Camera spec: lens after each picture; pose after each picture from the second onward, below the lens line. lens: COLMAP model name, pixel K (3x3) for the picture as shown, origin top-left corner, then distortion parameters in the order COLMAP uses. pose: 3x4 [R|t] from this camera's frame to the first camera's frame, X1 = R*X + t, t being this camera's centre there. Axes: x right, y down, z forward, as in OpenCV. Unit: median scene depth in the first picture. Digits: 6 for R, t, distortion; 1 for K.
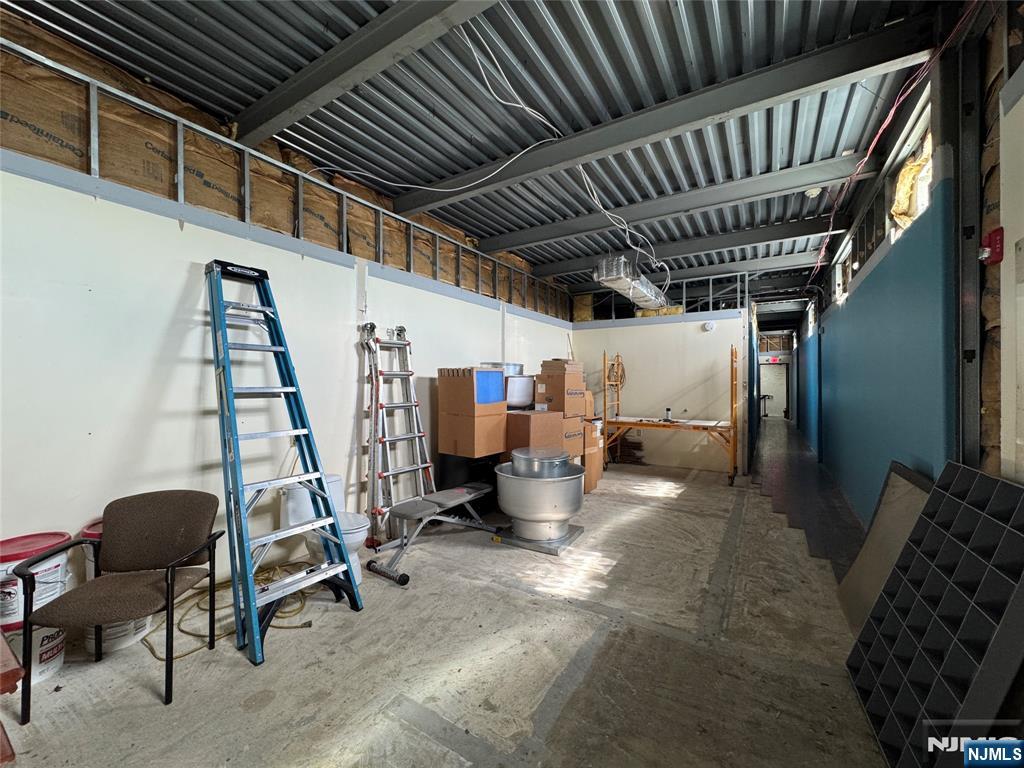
lens RADIAL K [[408.5, 0, 512.0], [0, 408.5, 384.0], [0, 0, 1]] dist [-0.007530, 0.004252]
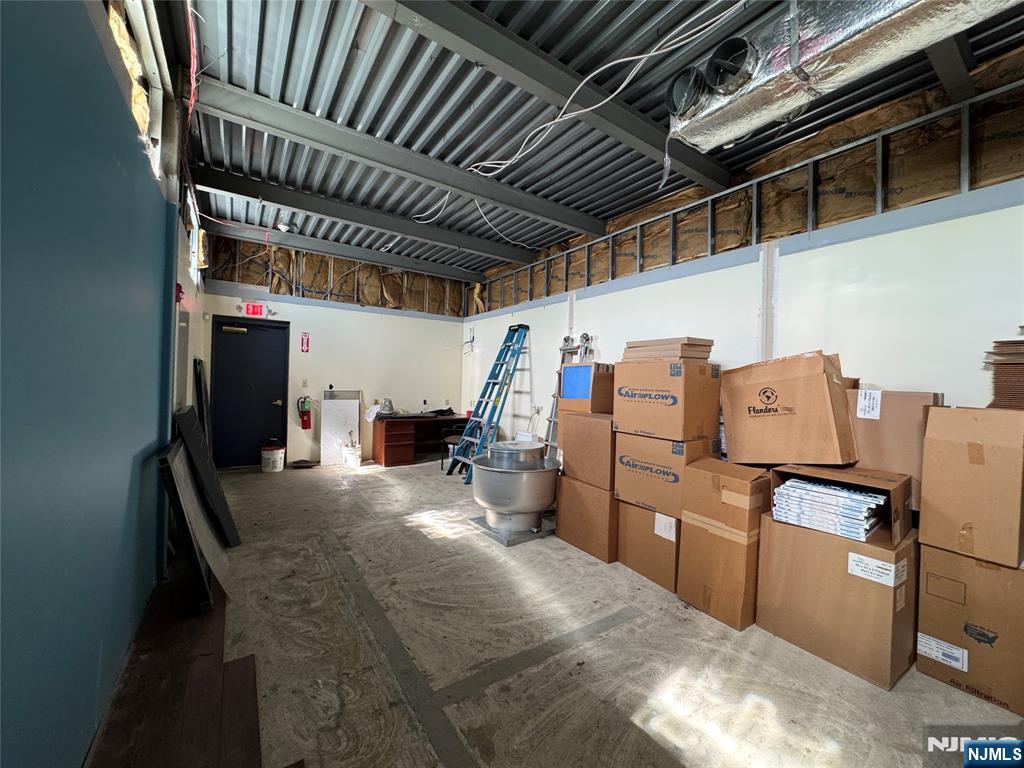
lens RADIAL K [[408.5, 0, 512.0], [0, 408.5, 384.0], [0, 0, 1]] dist [-0.007530, 0.004252]
pose [[-0.400262, -0.008584, -0.916360, 1.095833], [-0.029491, 0.999559, 0.003518, 0.014934], [0.915926, 0.028433, -0.400339, 1.523847]]
